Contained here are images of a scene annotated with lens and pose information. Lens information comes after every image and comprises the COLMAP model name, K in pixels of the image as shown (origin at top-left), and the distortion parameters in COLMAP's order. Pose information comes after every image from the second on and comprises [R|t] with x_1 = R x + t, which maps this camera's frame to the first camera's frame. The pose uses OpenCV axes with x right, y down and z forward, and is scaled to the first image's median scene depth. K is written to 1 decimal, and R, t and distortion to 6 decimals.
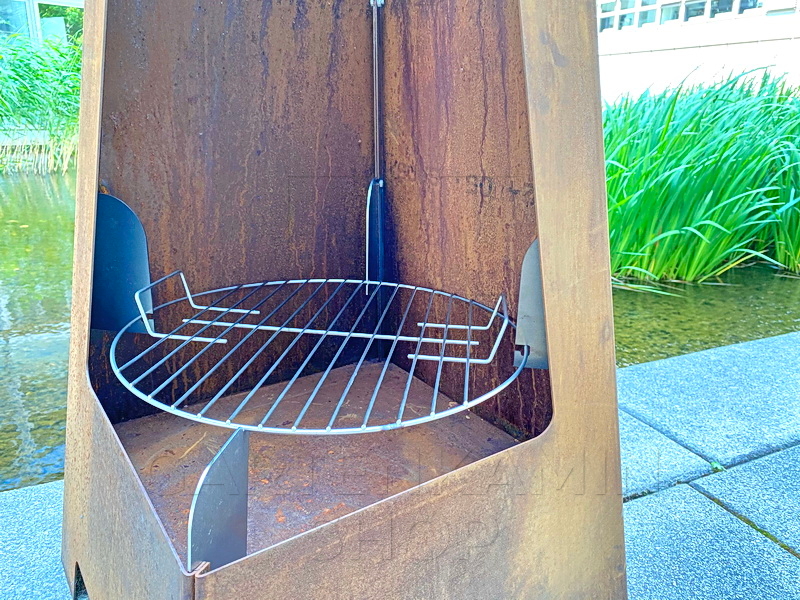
lens RADIAL K [[612.1, 0, 401.3], [0, 612.1, 297.8], [0, 0, 1]] dist [0.005554, -0.012678]
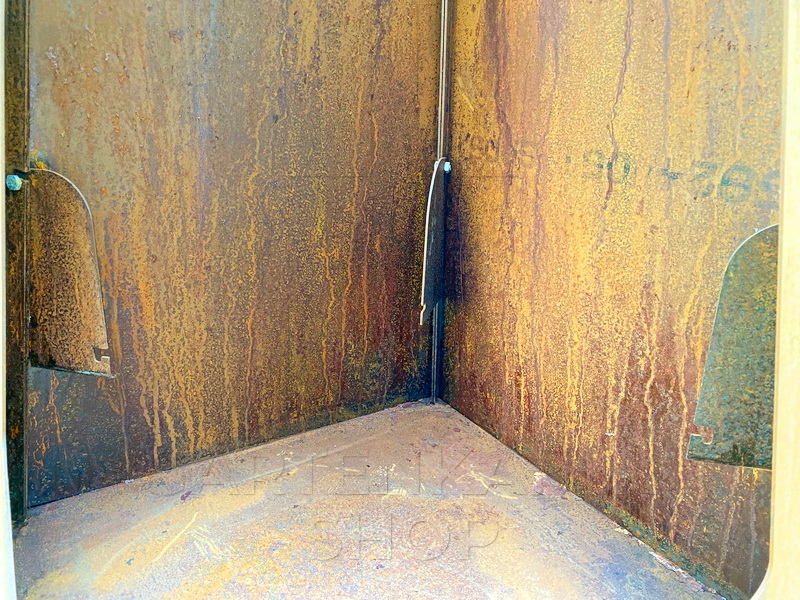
lens RADIAL K [[612.1, 0, 399.2], [0, 612.1, 295.9], [0, 0, 1]] dist [0.005554, -0.012678]
pose [[0.998431, 0.018778, -0.052762, -0.051450], [-0.018568, 0.999818, 0.004457, -0.040515], [0.052836, -0.003471, 0.998597, 0.307135]]
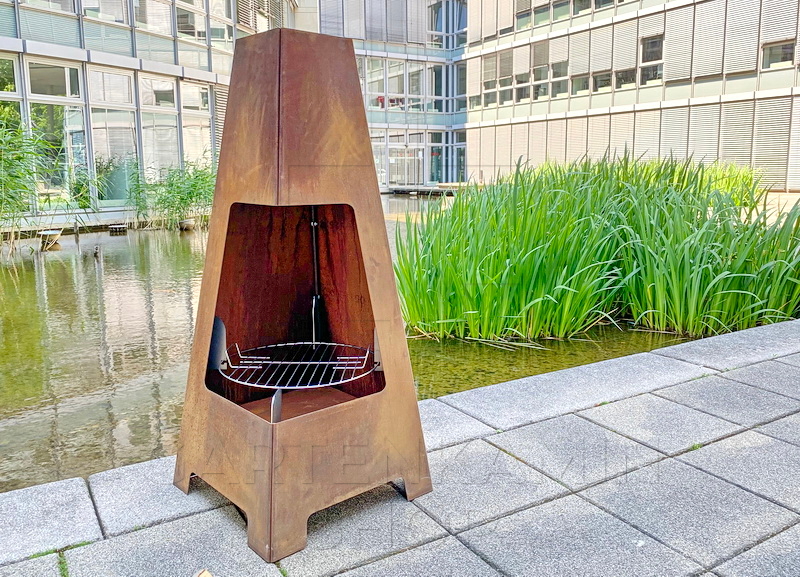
lens RADIAL K [[670.6, 0, 405.0], [0, 670.6, 269.0], [0, 0, 1]] dist [0.012124, -0.023721]
pose [[0.992859, -0.043434, 0.111107, 0.013735], [0.060107, 0.986640, -0.151422, 0.103552], [-0.103046, 0.157019, 0.982205, -1.539785]]
